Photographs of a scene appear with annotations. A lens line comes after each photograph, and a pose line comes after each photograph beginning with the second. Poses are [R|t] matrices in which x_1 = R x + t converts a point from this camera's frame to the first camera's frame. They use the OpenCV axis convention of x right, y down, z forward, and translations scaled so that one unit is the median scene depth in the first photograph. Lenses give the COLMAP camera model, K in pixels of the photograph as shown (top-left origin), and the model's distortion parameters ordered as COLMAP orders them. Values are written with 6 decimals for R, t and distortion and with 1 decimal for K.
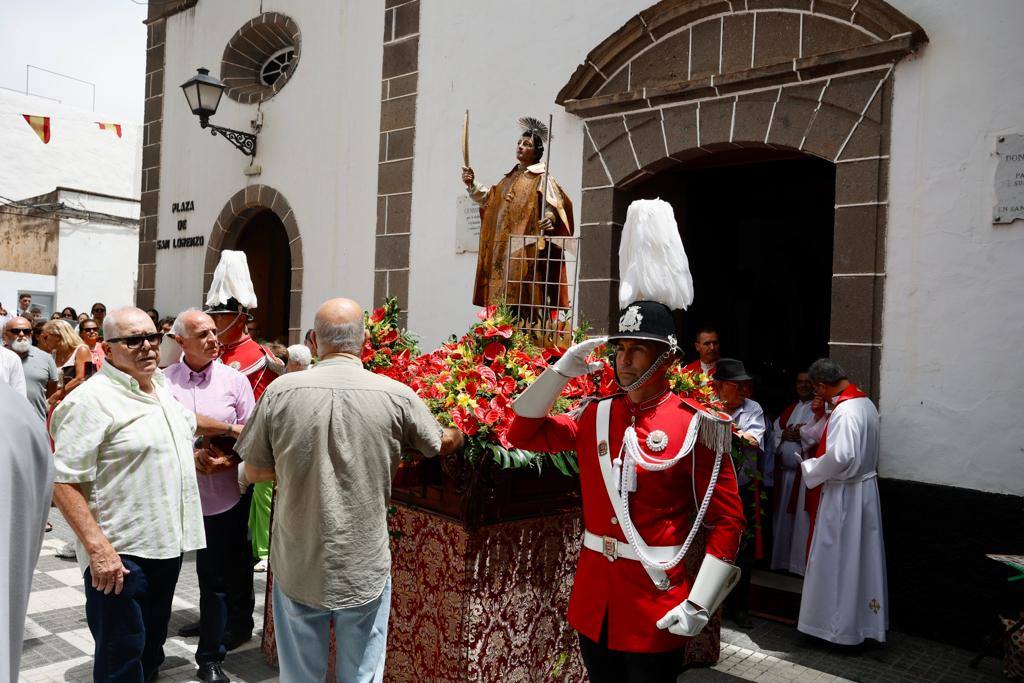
lens RADIAL K [[841.2, 0, 513.6], [0, 841.2, 336.0], [0, 0, 1]] dist [0.004004, 0.019081]
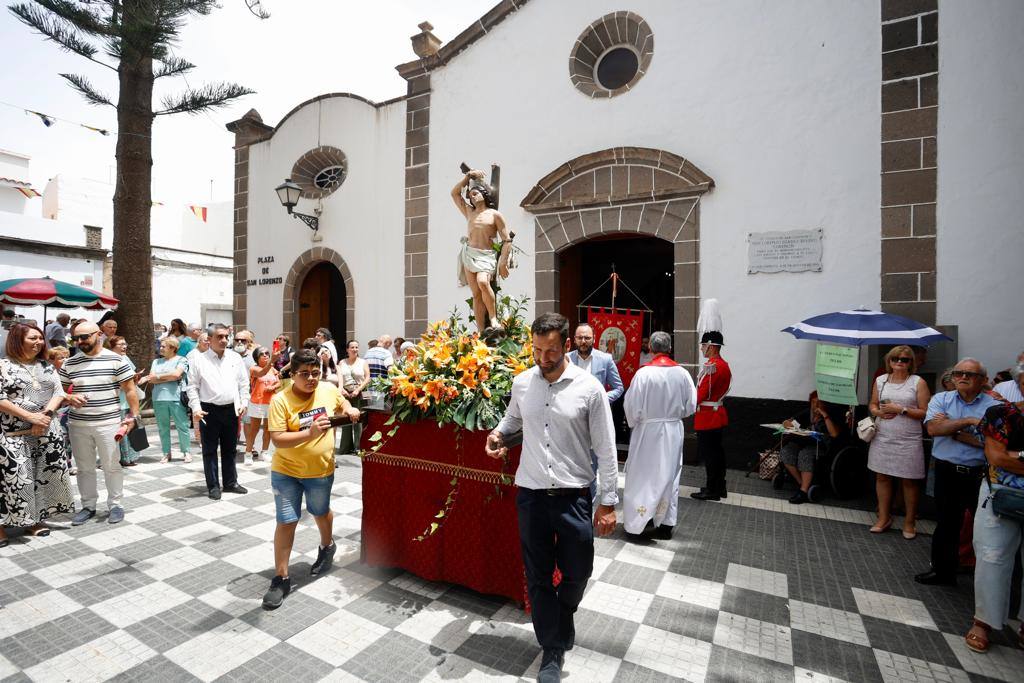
lens RADIAL K [[495.4, 0, 509.7], [0, 495.4, 337.8], [0, 0, 1]] dist [-0.063991, 0.023434]
pose [[0.977172, -0.038610, 0.208913, -0.170179], [0.033519, 0.999050, 0.027857, -0.013919], [-0.209790, -0.020218, 0.977537, -0.053942]]
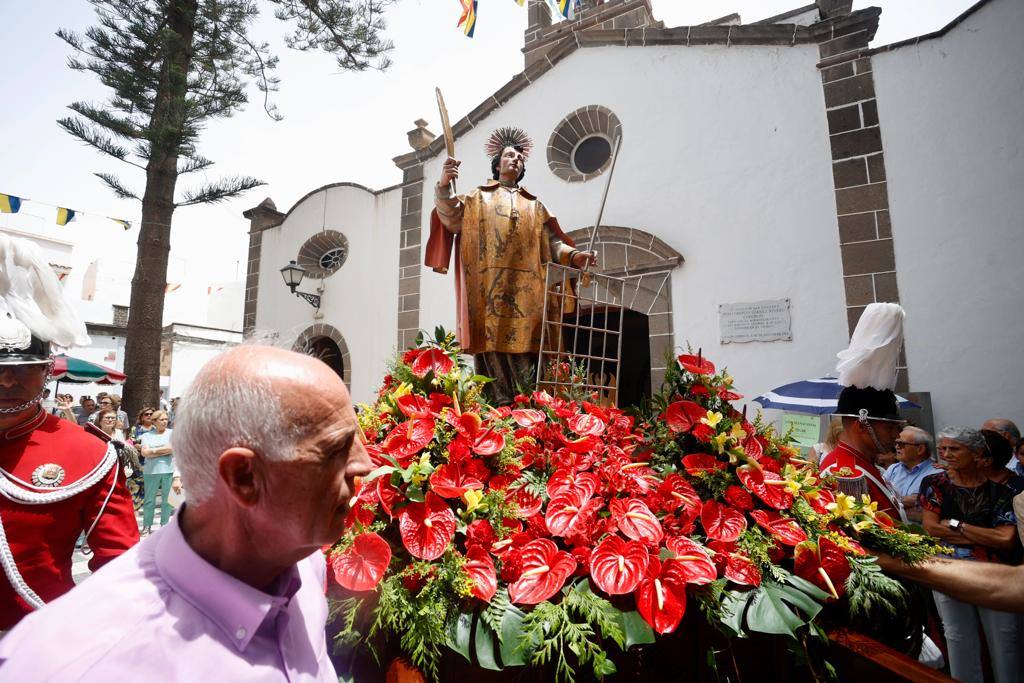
lens RADIAL K [[495.4, 0, 509.7], [0, 495.4, 340.9], [0, 0, 1]] dist [-0.063991, 0.023434]
pose [[0.984989, -0.023201, 0.171050, -0.107013], [0.042877, 0.992755, -0.112248, -0.012706], [-0.167206, 0.117897, 0.978847, -0.085238]]
